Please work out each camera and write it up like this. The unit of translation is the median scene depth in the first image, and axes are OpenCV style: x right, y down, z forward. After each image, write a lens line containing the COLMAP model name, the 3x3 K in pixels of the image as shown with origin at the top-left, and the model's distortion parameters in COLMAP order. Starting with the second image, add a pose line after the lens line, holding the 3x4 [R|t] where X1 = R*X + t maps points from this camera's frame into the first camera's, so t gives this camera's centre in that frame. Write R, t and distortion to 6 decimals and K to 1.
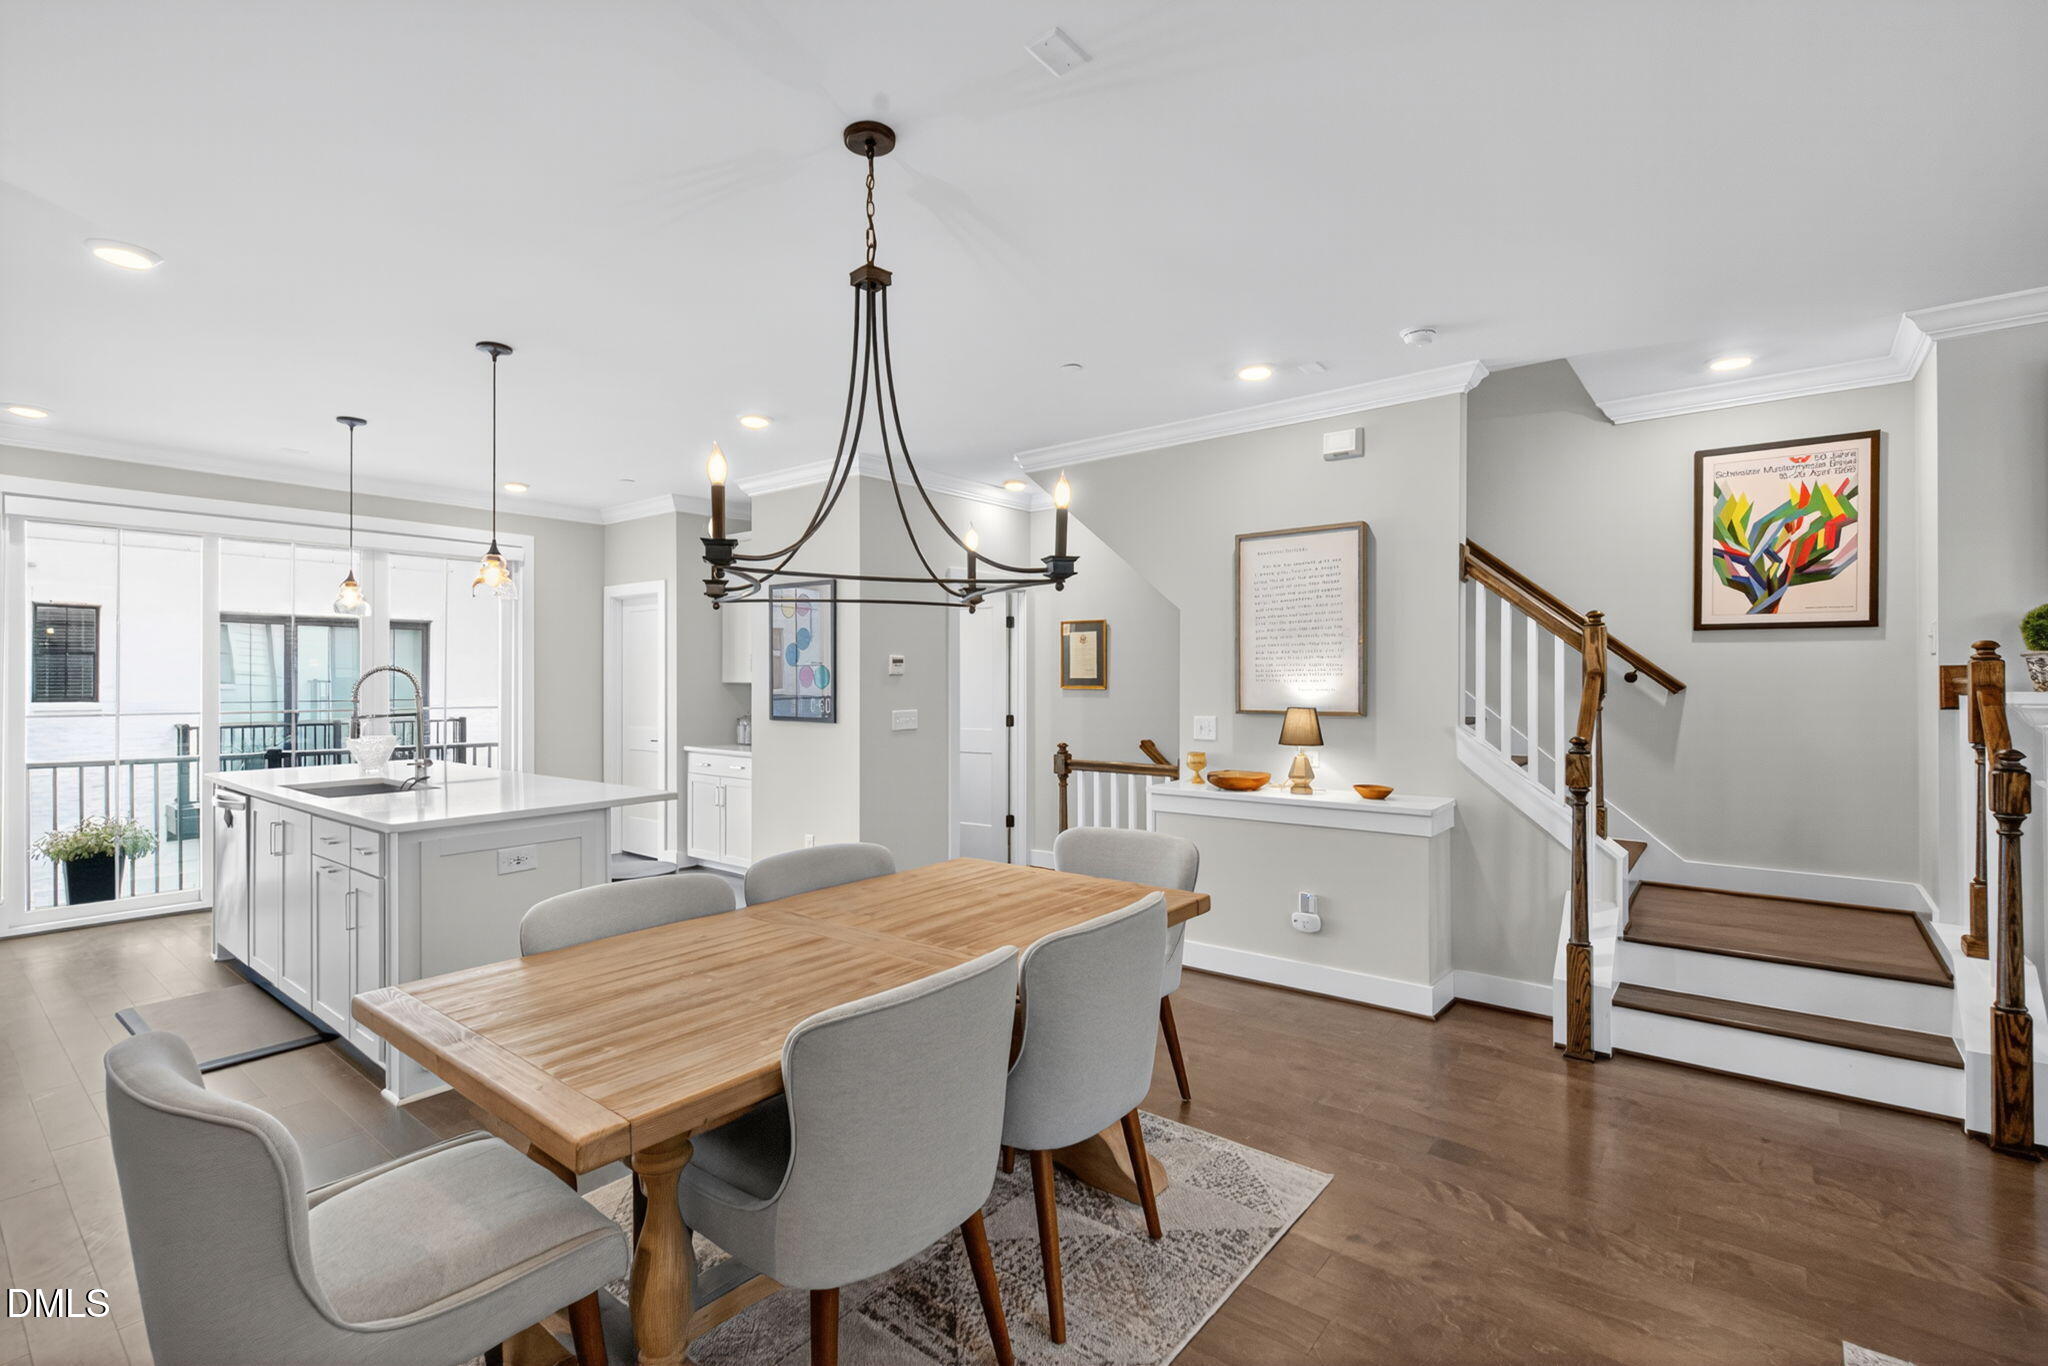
lens RADIAL K [[919.1, 0, 1021.3], [0, 919.1, 678.1], [0, 0, 1]] dist [0.000797, -0.000051]
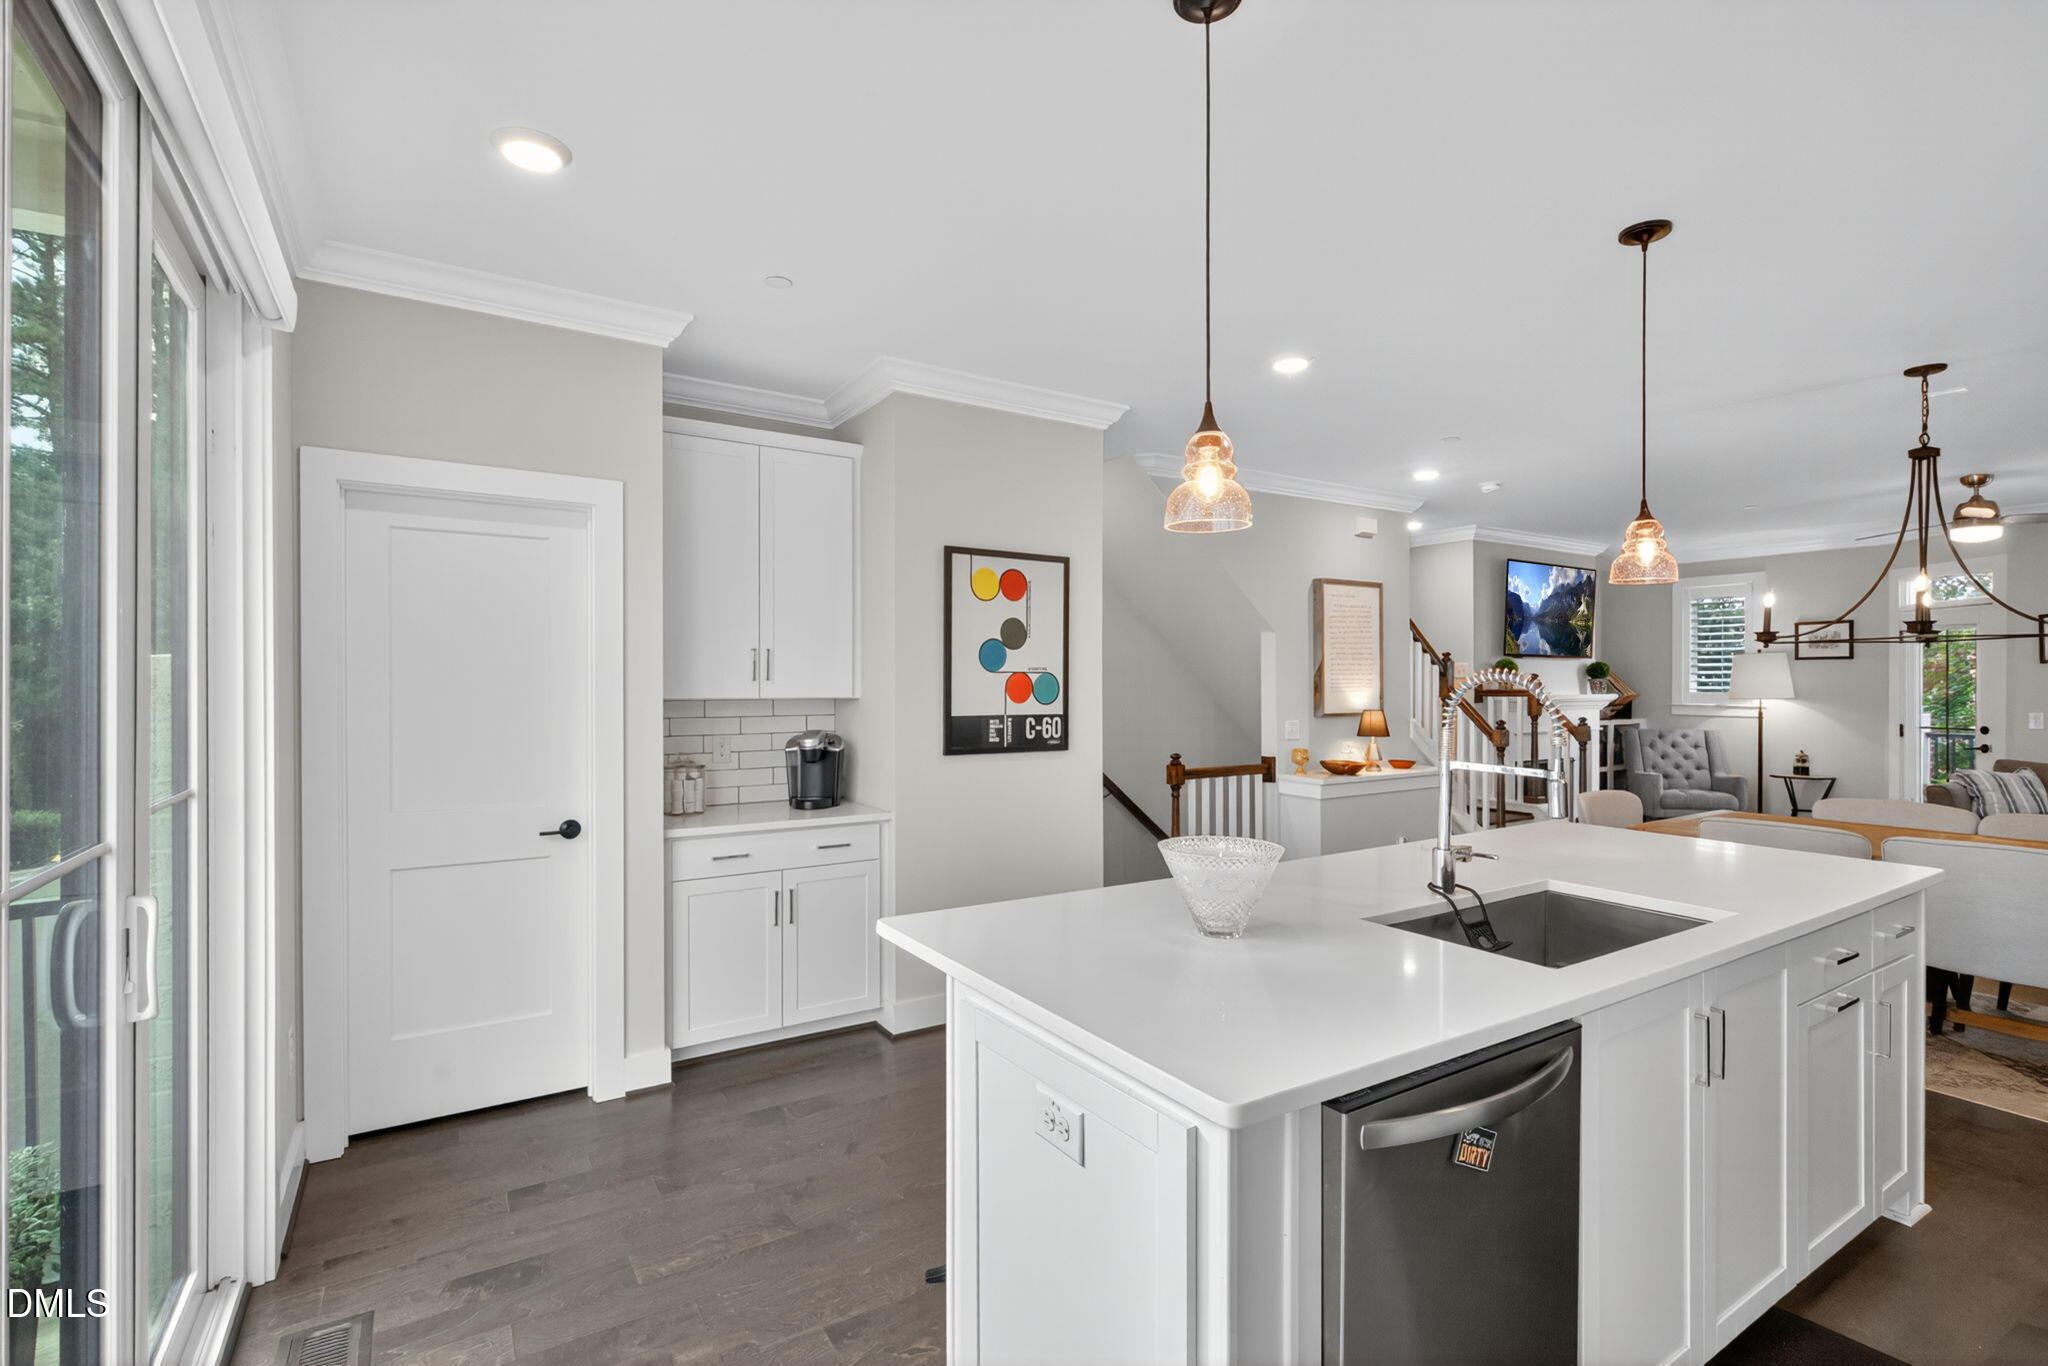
lens RADIAL K [[919.1, 0, 975.7], [0, 919.1, 688.0], [0, 0, 1]] dist [0.000797, -0.000051]
pose [[0.348828, 0.000175, 0.937187, -0.985303], [0.003235, 0.999994, -0.001391, -0.001044], [-0.937181, 0.003517, 0.348825, 0.863179]]
